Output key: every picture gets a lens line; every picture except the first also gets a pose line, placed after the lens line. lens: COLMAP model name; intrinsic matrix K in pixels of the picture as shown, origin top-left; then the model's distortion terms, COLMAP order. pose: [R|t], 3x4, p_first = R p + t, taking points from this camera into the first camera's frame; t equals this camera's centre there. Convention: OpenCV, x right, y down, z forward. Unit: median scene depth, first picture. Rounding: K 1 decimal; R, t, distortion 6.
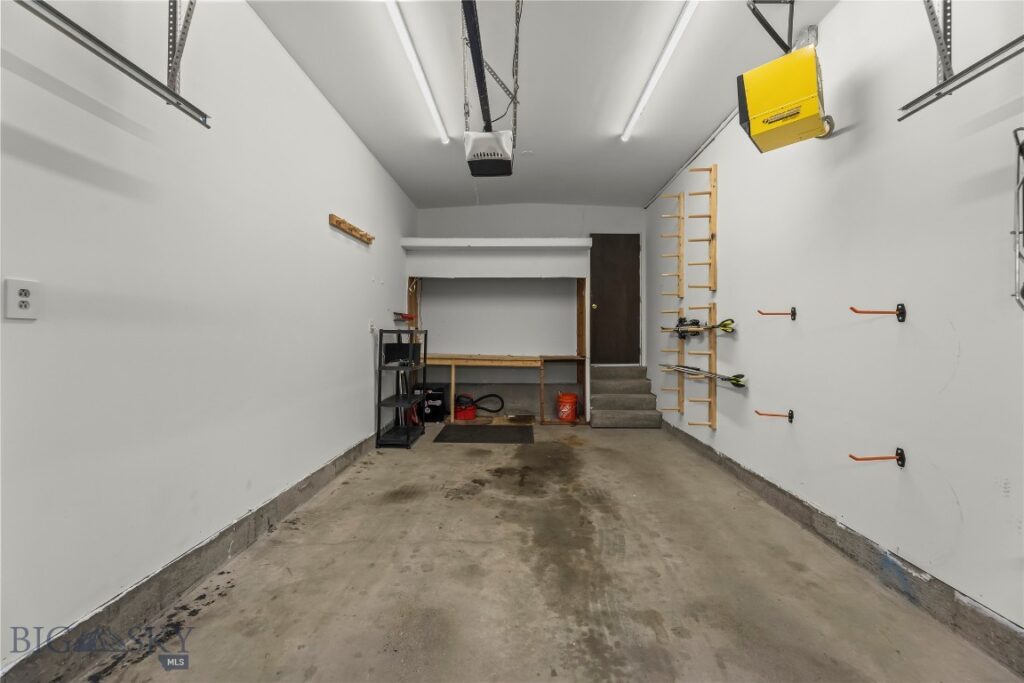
lens RADIAL K [[415.5, 0, 510.8], [0, 415.5, 335.9], [0, 0, 1]] dist [-0.003791, 0.000018]
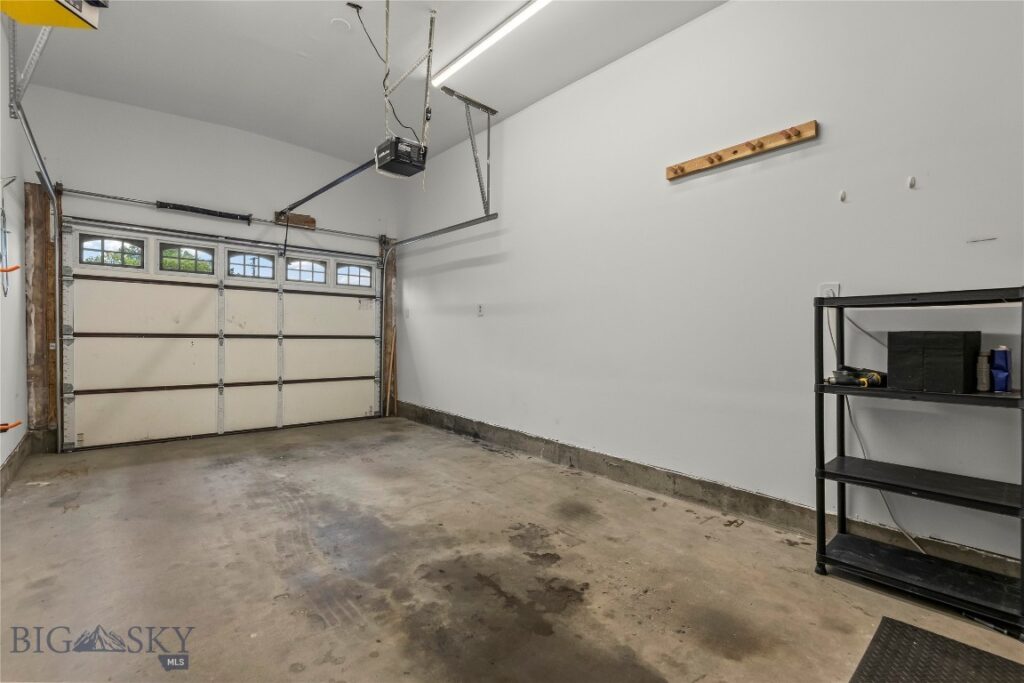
lens RADIAL K [[462.1, 0, 512.0], [0, 462.1, 337.9], [0, 0, 1]] dist [0.001360, 0.000262]
pose [[-0.738134, -0.006591, -0.674622, 0.527056], [-0.016675, 0.999825, 0.008477, 0.050007], [0.674448, 0.017507, -0.738115, 1.899405]]
